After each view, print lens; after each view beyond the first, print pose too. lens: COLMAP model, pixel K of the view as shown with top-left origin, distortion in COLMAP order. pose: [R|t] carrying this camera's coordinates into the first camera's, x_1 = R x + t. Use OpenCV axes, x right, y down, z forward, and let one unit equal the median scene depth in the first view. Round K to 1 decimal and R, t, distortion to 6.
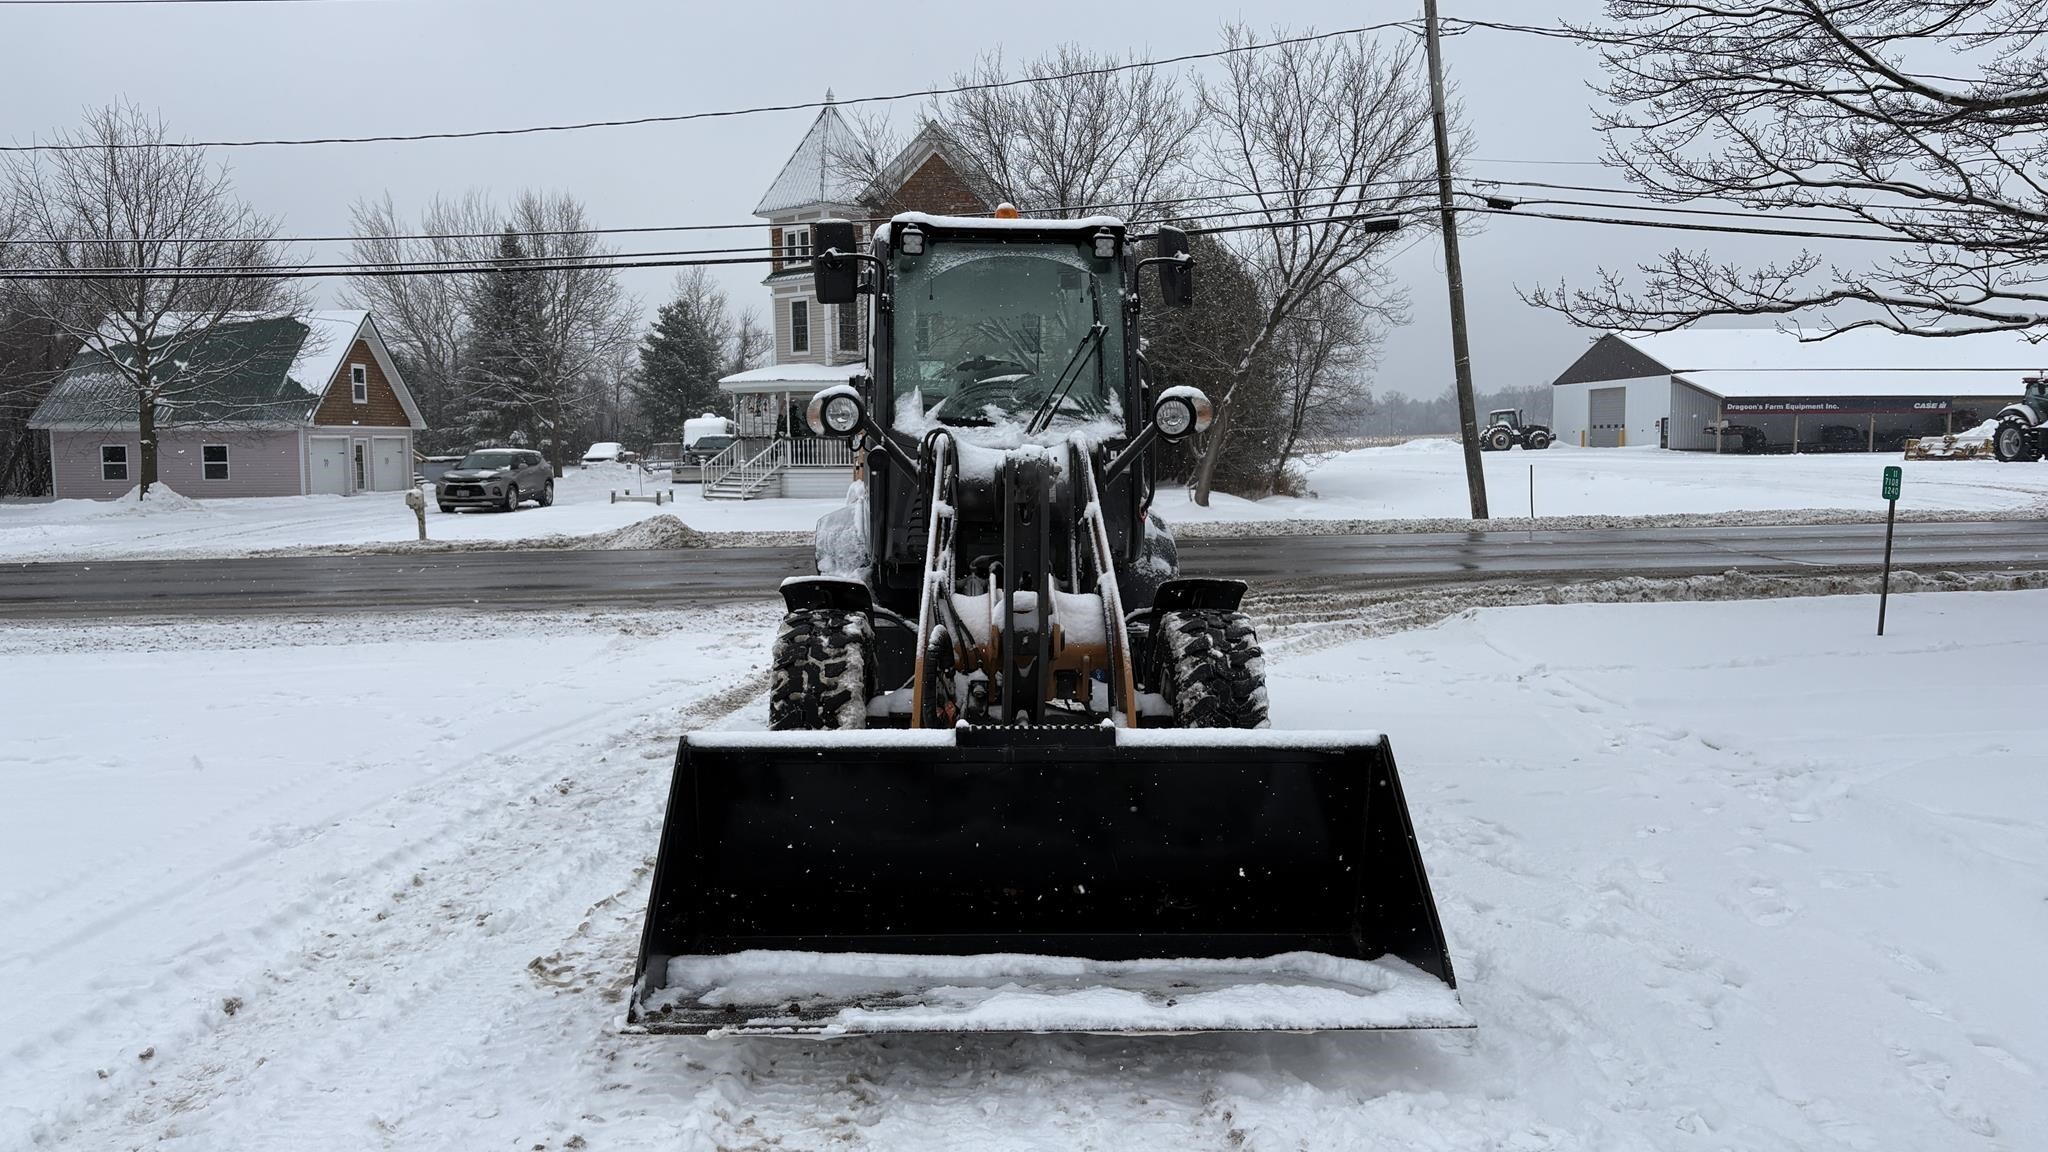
lens RADIAL K [[1612.7, 0, 1041.9], [0, 1612.7, 567.0], [0, 0, 1]] dist [0.044858, -0.043337]
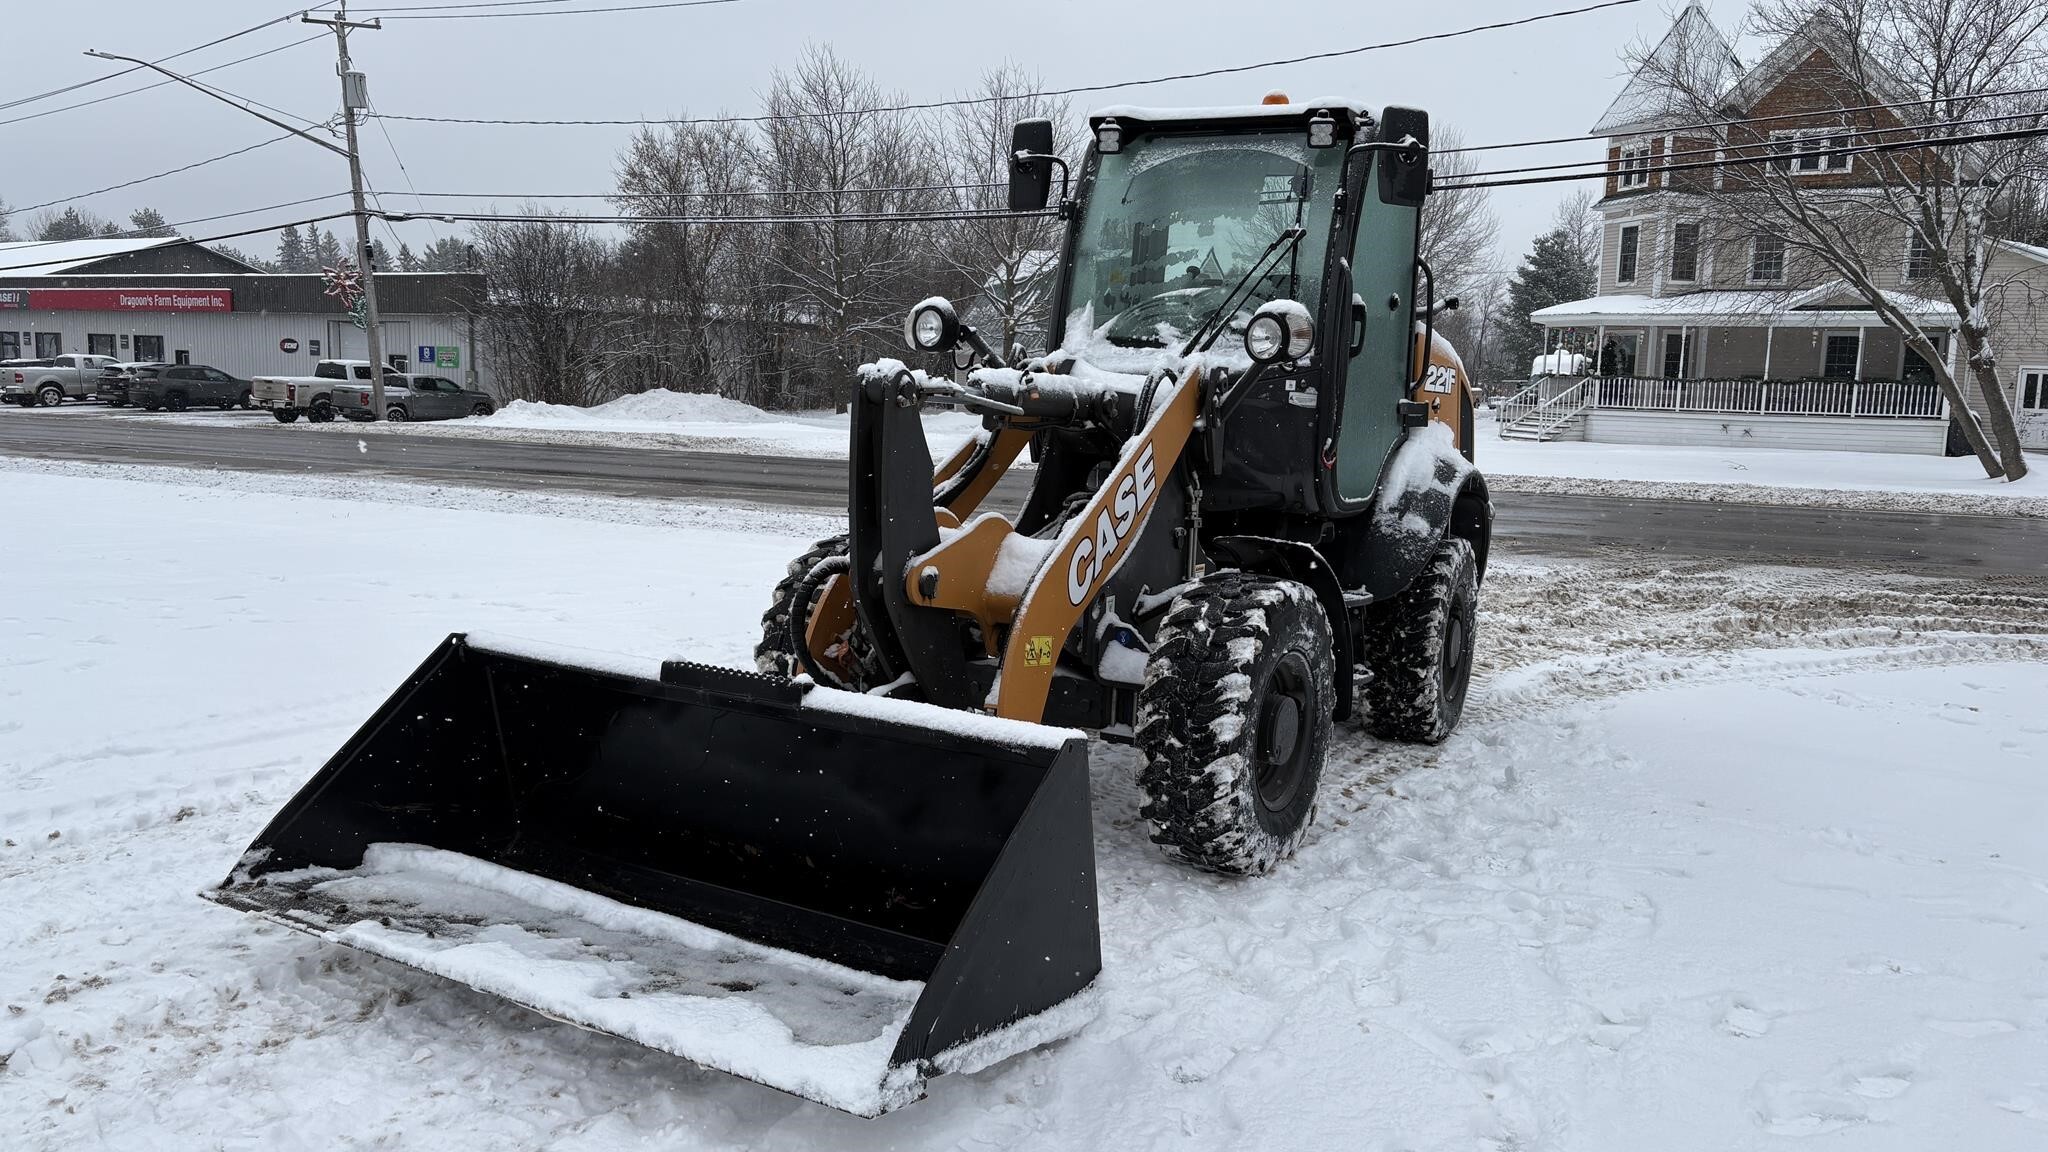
lens RADIAL K [[1612.7, 0, 1025.1], [0, 1612.7, 589.4], [0, 0, 1]] dist [0.044858, -0.043337]
pose [[0.830276, 0.103800, -0.547601, 0.391829], [-0.075535, 0.994396, 0.073966, -0.015441], [0.552210, -0.020049, 0.833464, 0.219228]]
